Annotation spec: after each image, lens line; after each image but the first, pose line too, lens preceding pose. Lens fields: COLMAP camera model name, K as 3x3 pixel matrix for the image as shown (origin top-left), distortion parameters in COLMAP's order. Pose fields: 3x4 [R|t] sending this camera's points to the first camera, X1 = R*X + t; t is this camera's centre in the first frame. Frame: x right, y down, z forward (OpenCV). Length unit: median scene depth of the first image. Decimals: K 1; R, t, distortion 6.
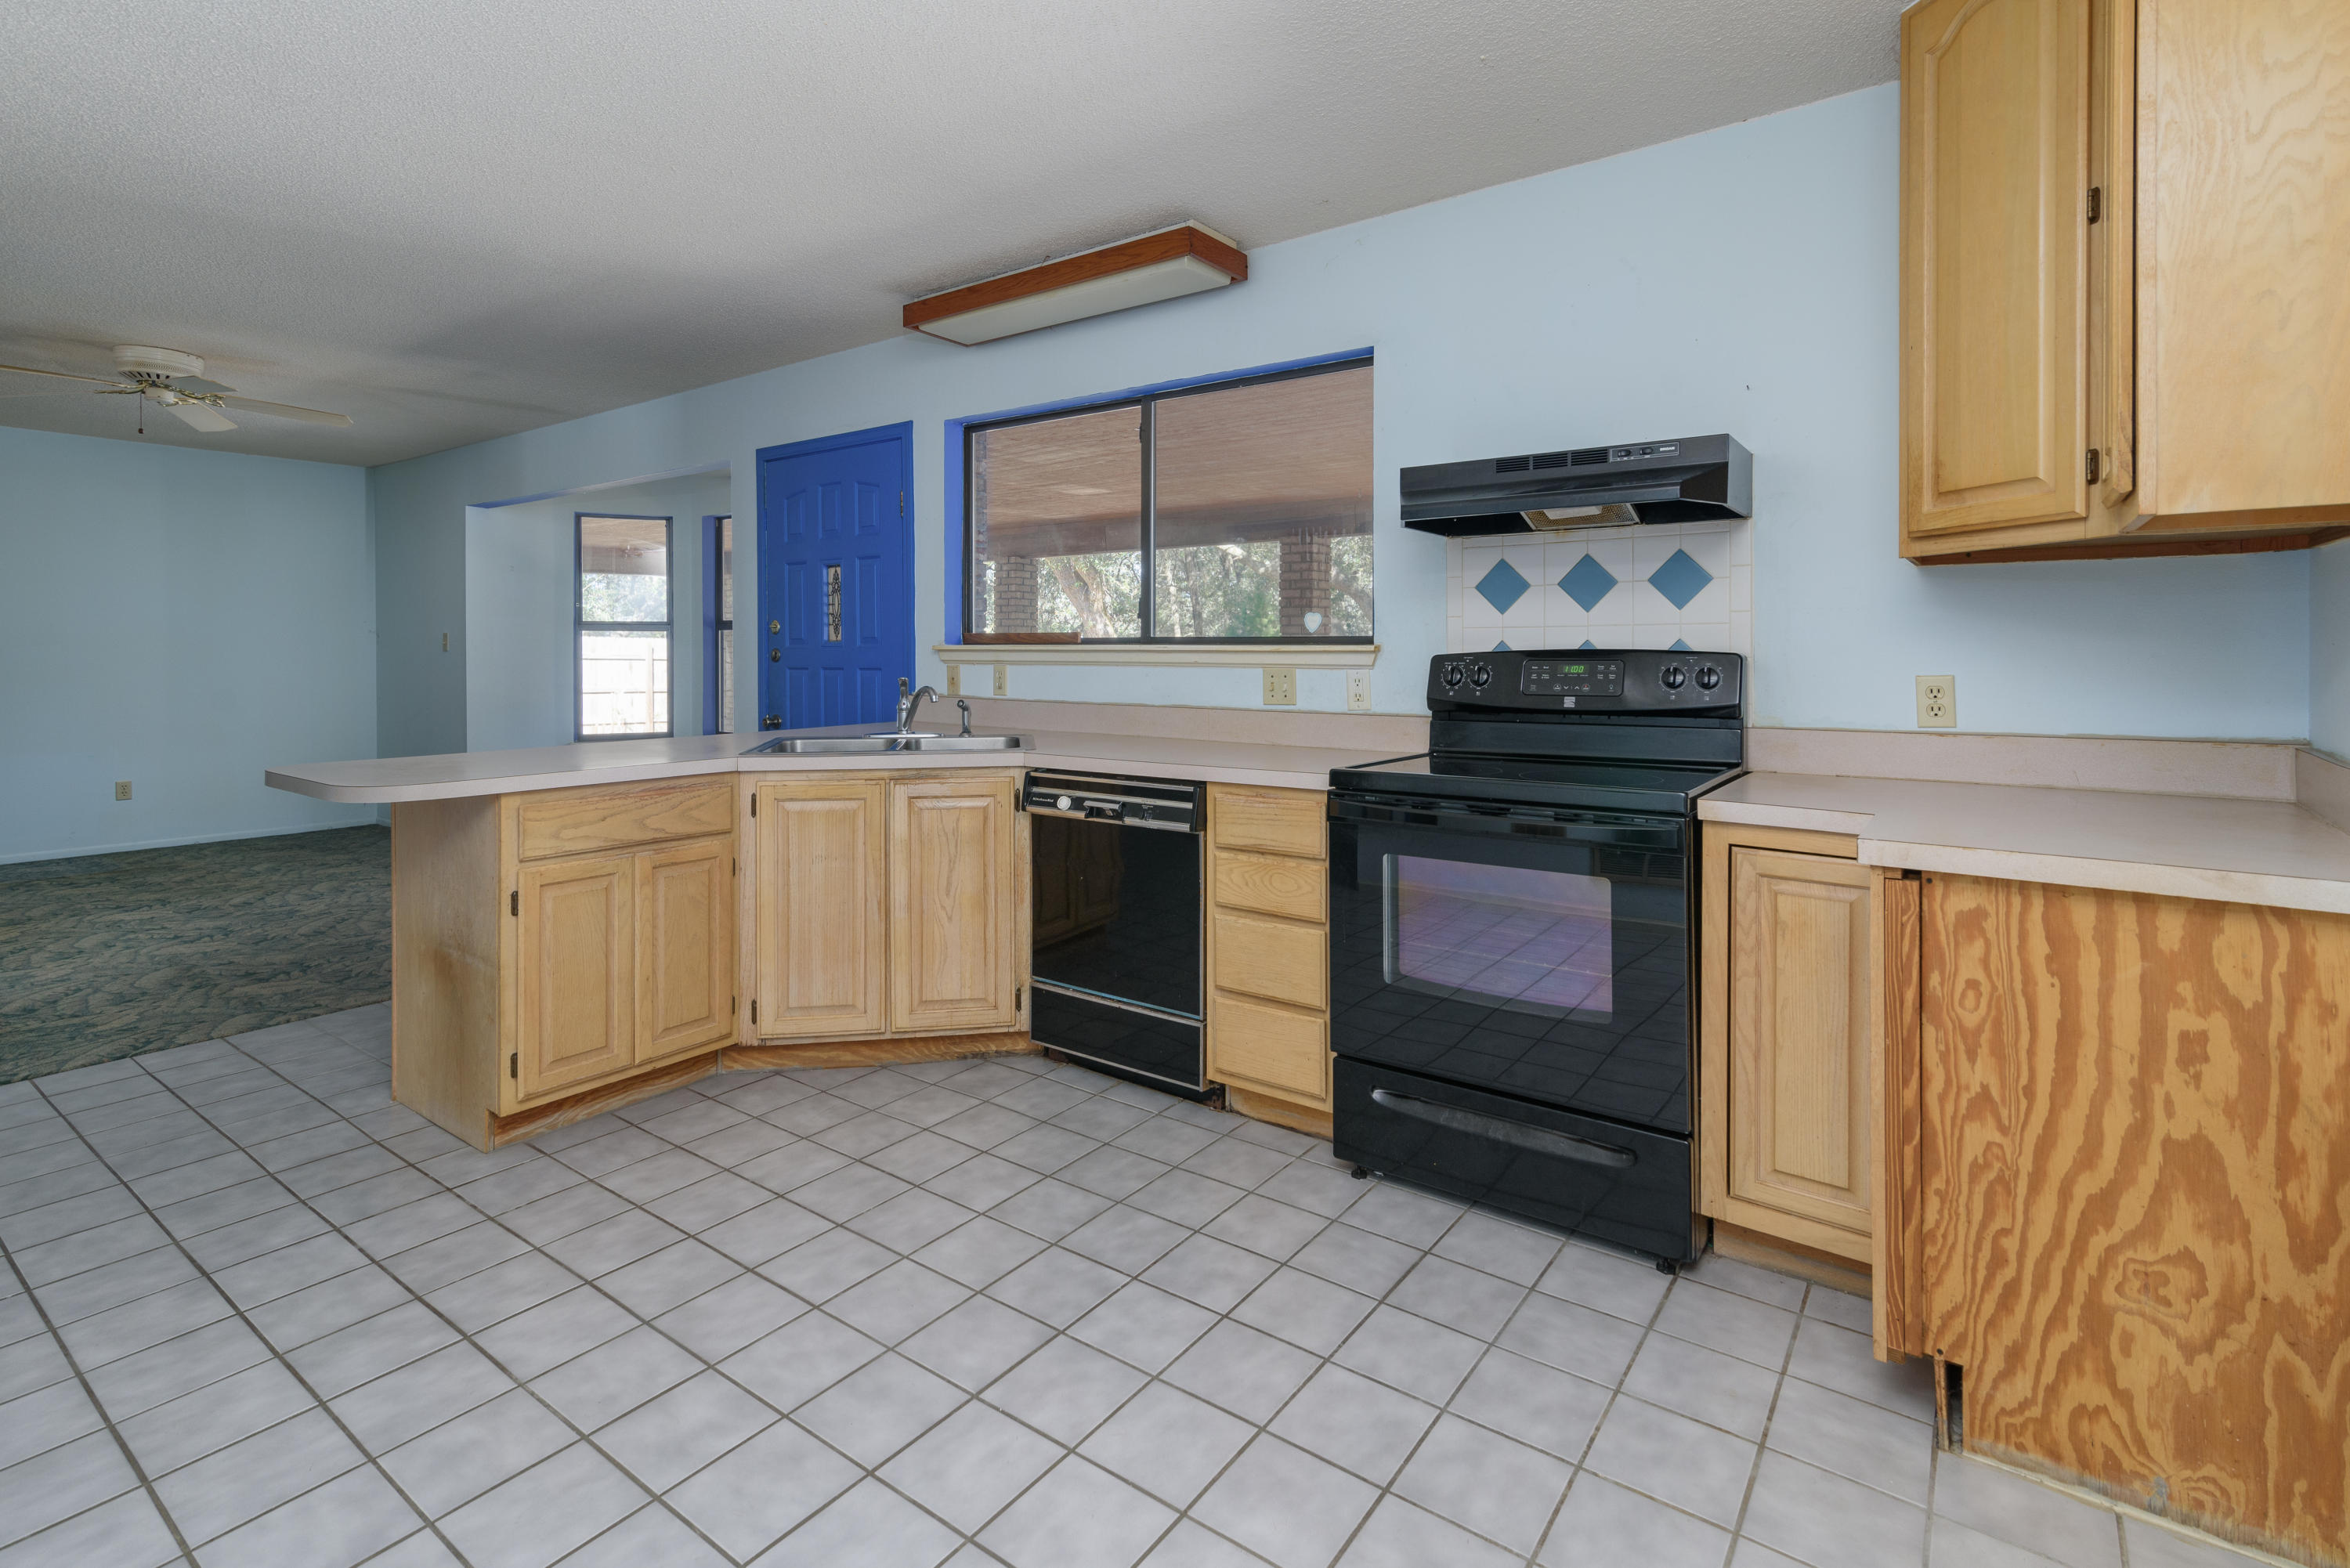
lens RADIAL K [[1111.0, 0, 1175.0], [0, 1111.0, 784.0], [0, 0, 1]] dist [0.001895, -0.000151]
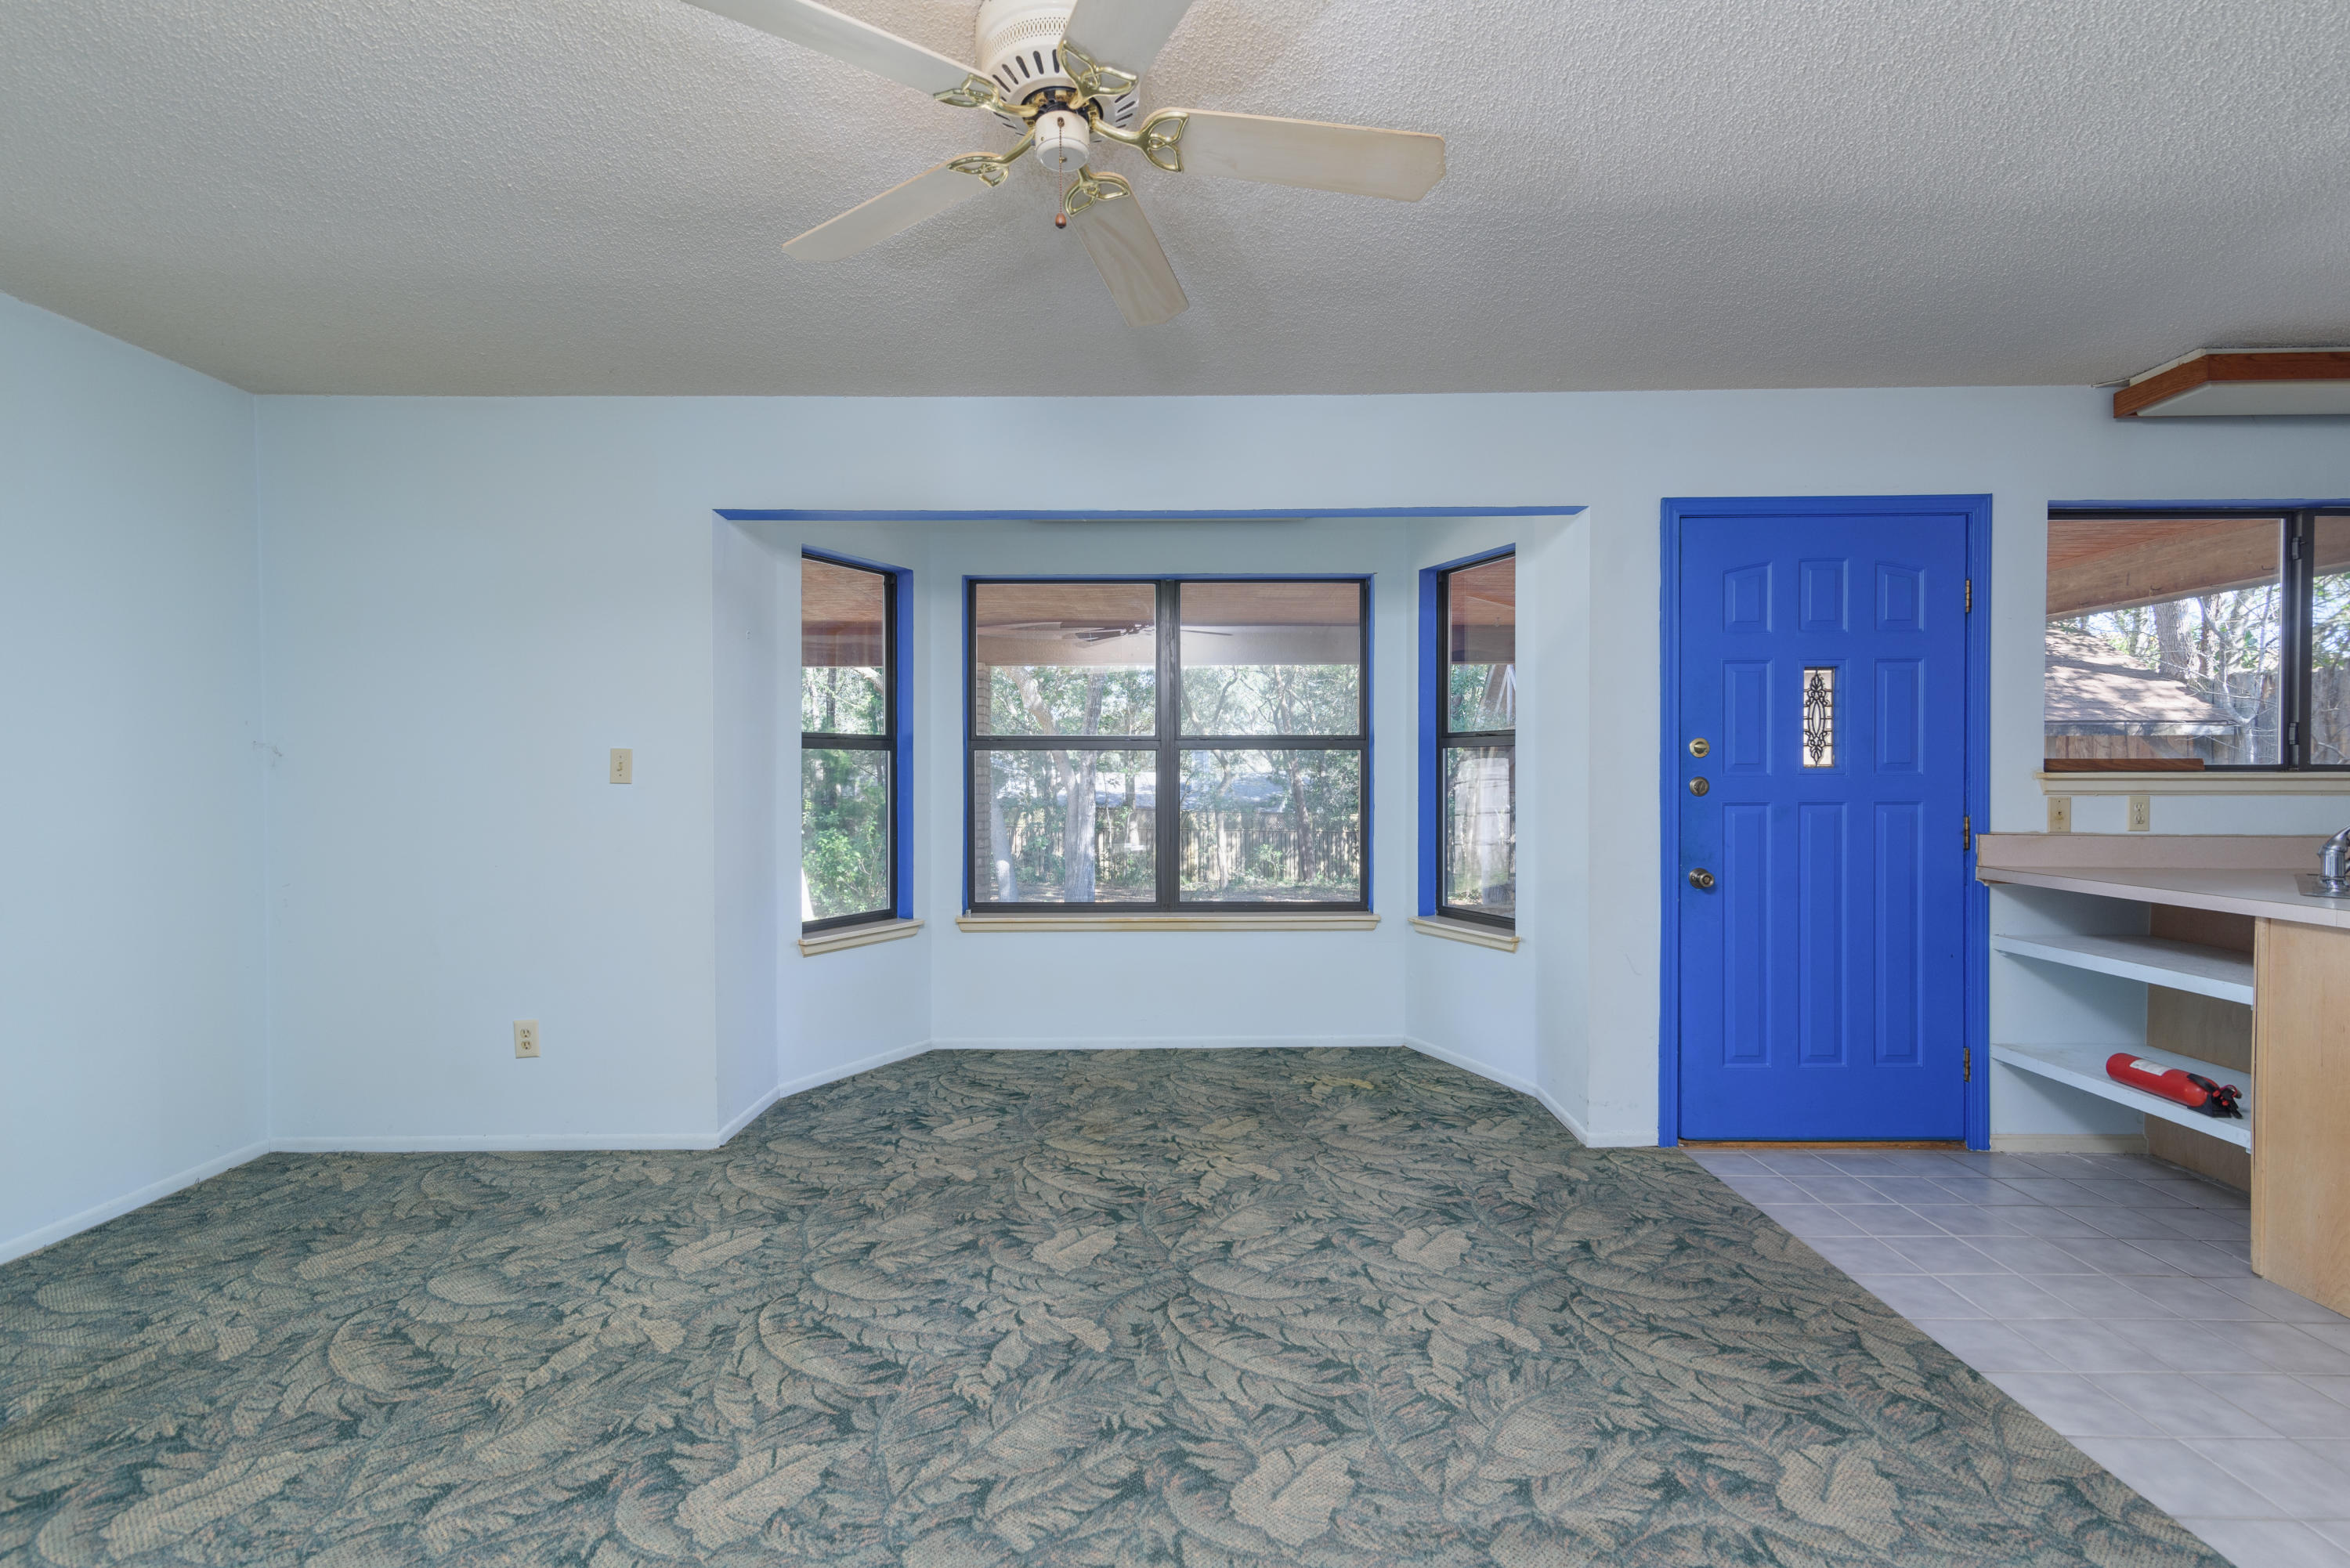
lens RADIAL K [[1111.0, 0, 1175.0], [0, 1111.0, 784.0], [0, 0, 1]] dist [0.001895, -0.000151]
pose [[0.817631, -0.000806, 0.575742, -1.183893], [0.074444, 0.991752, -0.104332, -0.078798], [-0.570910, 0.128166, 0.810947, 0.707446]]
